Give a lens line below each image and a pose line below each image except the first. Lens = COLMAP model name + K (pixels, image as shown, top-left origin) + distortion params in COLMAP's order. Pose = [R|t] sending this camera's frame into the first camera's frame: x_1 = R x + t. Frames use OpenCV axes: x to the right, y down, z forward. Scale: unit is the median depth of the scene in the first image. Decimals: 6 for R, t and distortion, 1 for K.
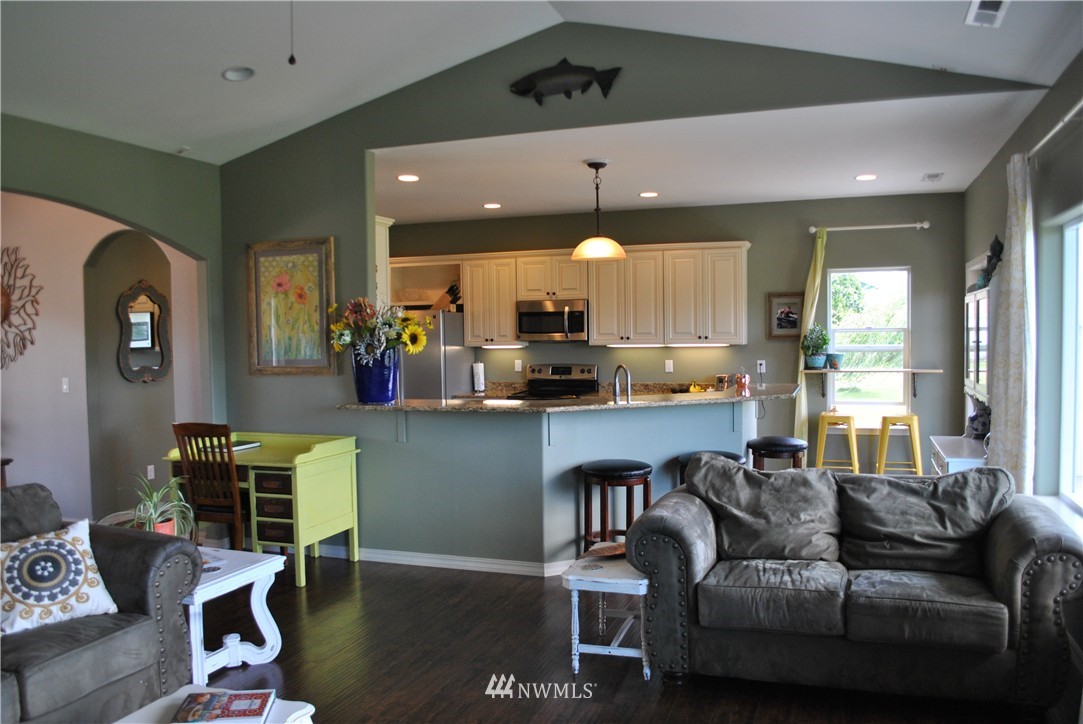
lens RADIAL K [[876.7, 0, 551.6], [0, 876.7, 360.0], [0, 0, 1]] dist [-0.063712, -0.010382]
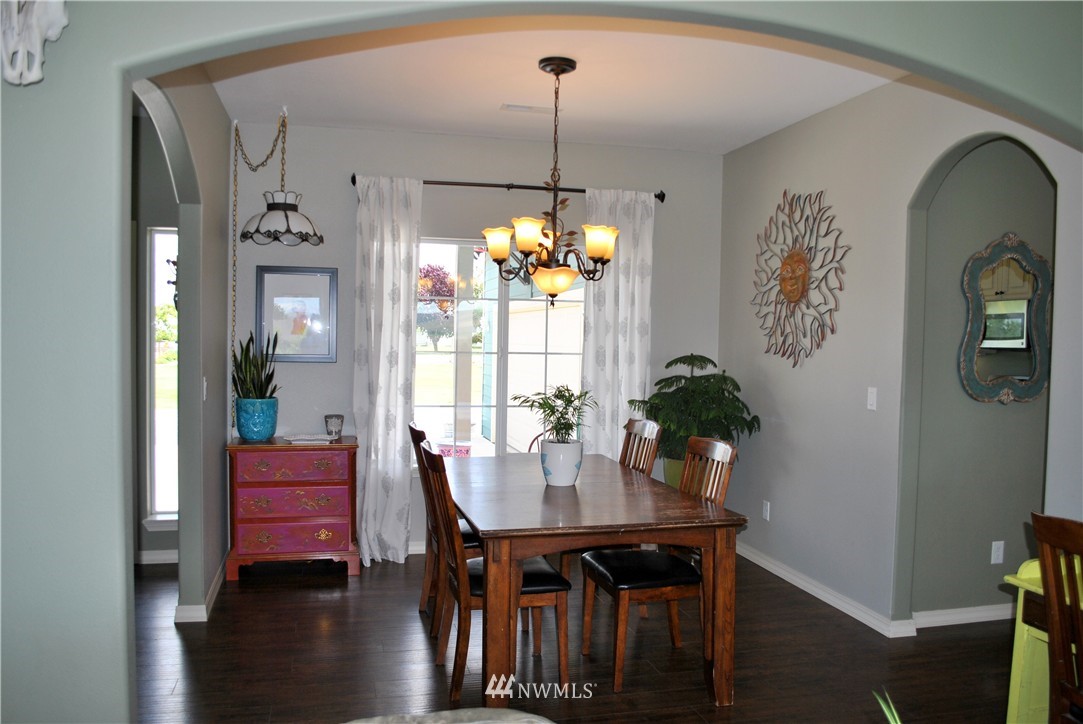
lens RADIAL K [[876.7, 0, 540.0], [0, 876.7, 364.5], [0, 0, 1]] dist [-0.063712, -0.010382]
pose [[0.569760, 0.053994, -0.820036, -0.174732], [-0.054185, 0.998136, 0.028073, -0.000466], [0.820023, 0.028439, 0.571624, 0.417312]]
